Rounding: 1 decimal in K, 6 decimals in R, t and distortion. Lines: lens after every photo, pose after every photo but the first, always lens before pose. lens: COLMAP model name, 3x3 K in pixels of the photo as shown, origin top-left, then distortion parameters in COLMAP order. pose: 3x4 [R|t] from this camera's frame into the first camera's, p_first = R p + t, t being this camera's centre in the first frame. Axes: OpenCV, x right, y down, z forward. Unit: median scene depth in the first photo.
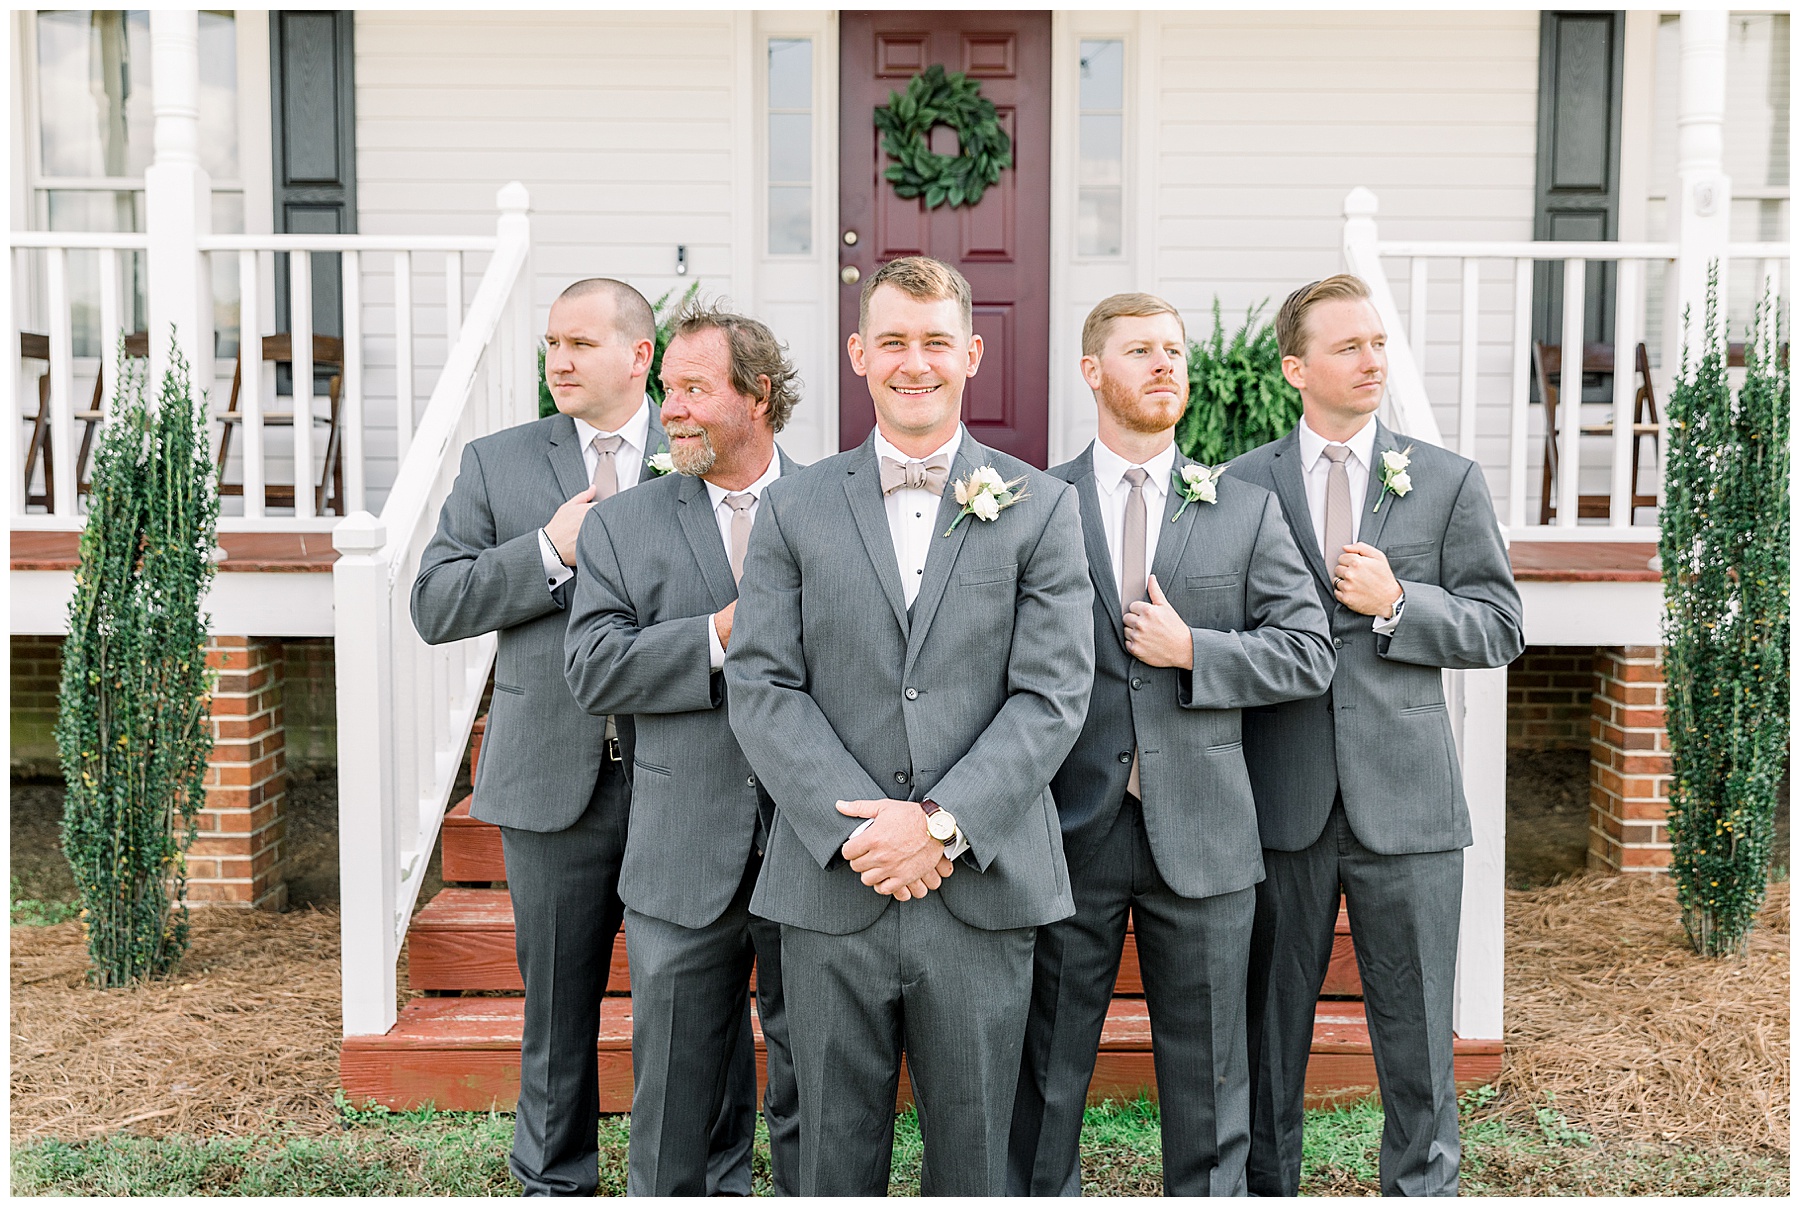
lens RADIAL K [[1990.7, 0, 934.3], [0, 1990.7, 562.7], [0, 0, 1]] dist [0.021436, -0.003665]
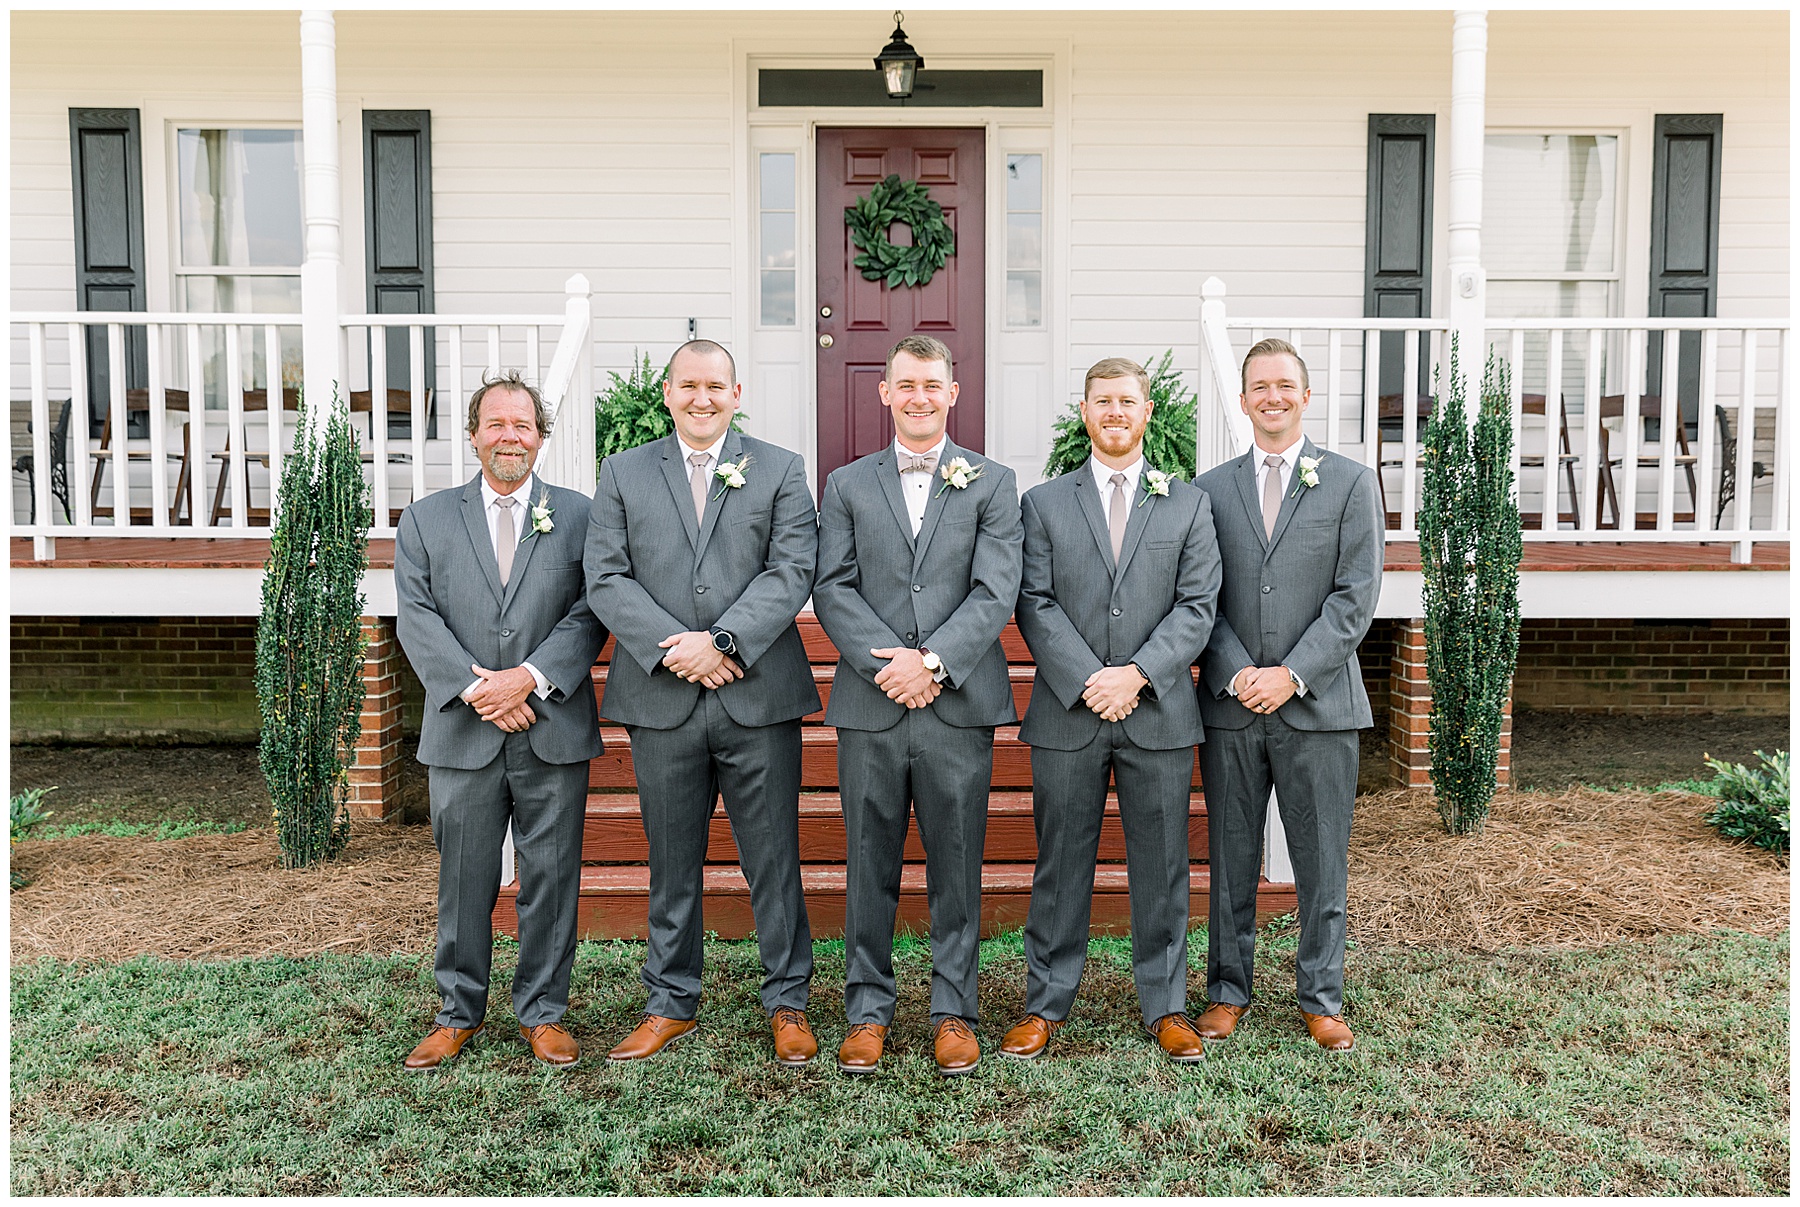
lens RADIAL K [[1723.1, 0, 922.1], [0, 1723.1, 605.7], [0, 0, 1]] dist [-0.005297, 0.012595]
pose [[0.999823, -0.004899, 0.018160, -0.003562], [0.004708, 0.999933, 0.010574, 0.019502], [-0.018211, -0.010487, 0.999779, -0.154773]]
